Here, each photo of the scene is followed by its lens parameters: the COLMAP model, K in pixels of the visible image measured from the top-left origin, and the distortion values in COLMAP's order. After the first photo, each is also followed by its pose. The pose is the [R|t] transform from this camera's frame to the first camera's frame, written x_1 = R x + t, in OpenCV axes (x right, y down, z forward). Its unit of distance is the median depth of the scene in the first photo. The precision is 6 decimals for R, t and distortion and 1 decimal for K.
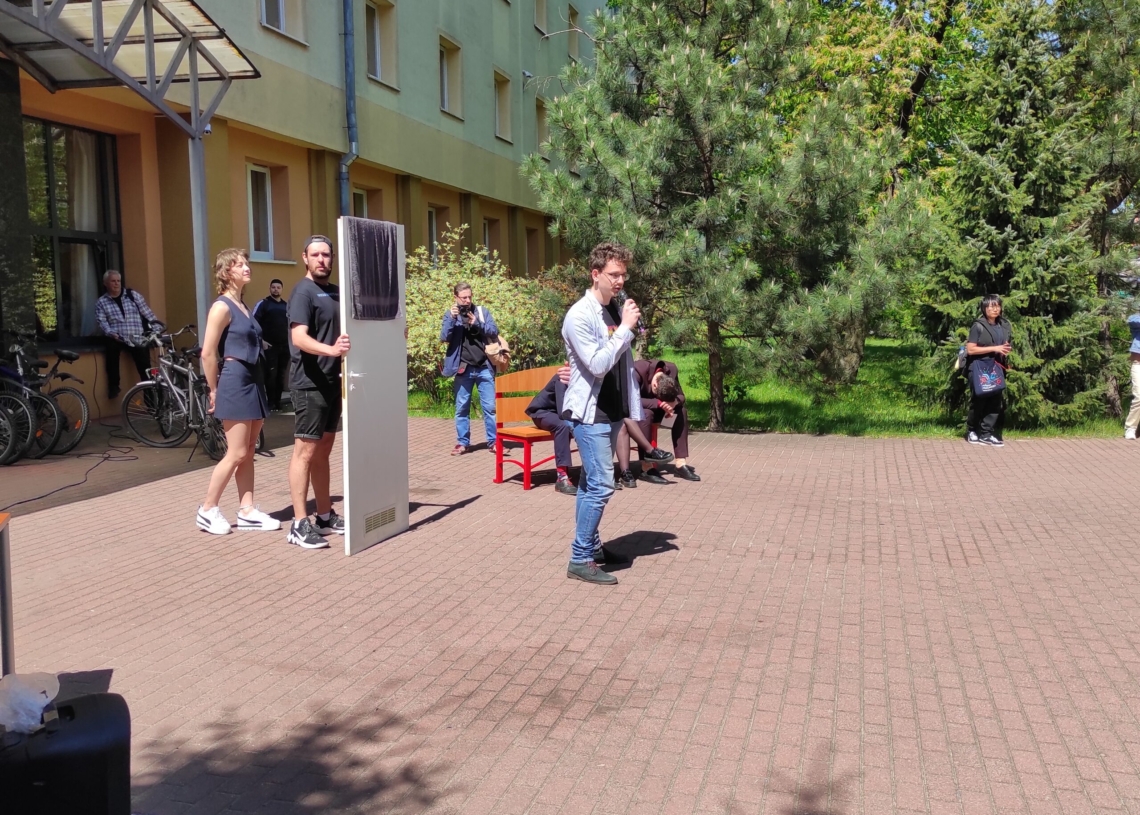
lens RADIAL K [[1110.8, 0, 567.8], [0, 1110.8, 414.6], [0, 0, 1]] dist [0.031031, 0.000000]
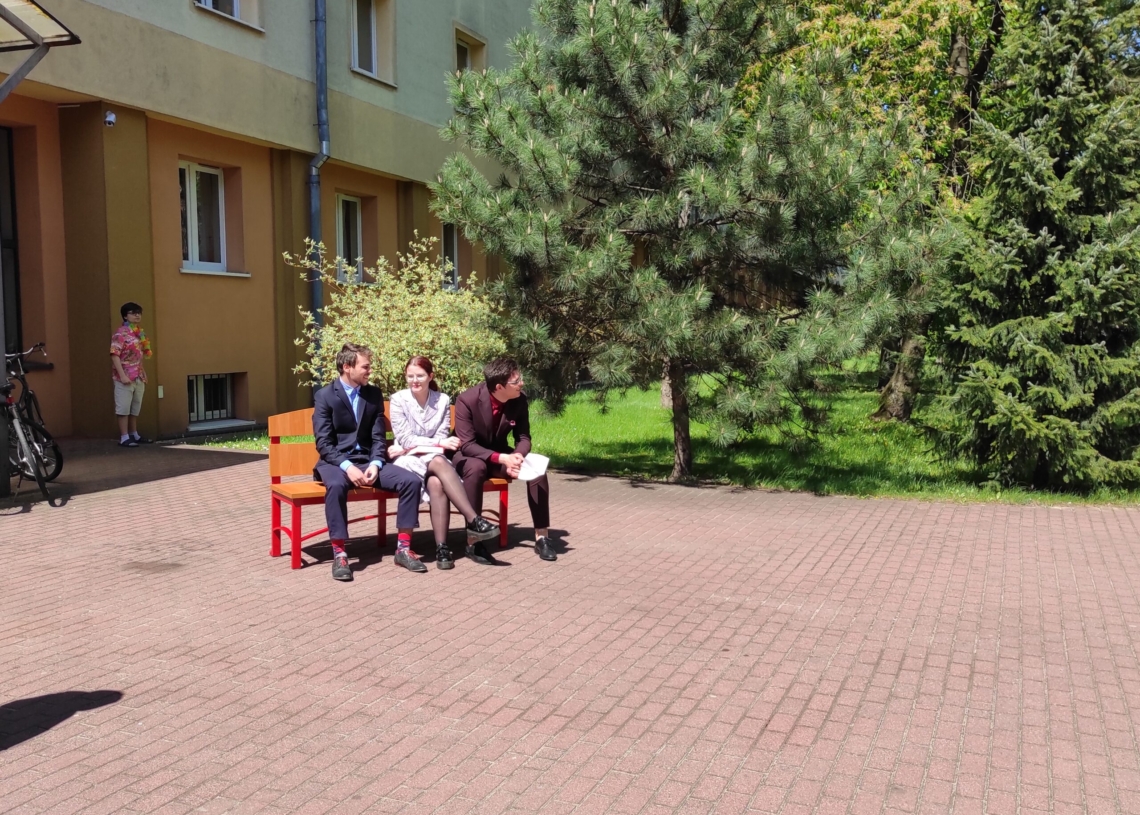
lens RADIAL K [[1110.8, 0, 590.8], [0, 1110.8, 396.7], [0, 0, 1]] dist [0.031031, 0.000000]
pose [[0.992796, 0.017270, -0.118563, 0.175692], [-0.021738, 0.999097, -0.036500, -0.017459], [0.117825, 0.038814, 0.992276, 0.204630]]
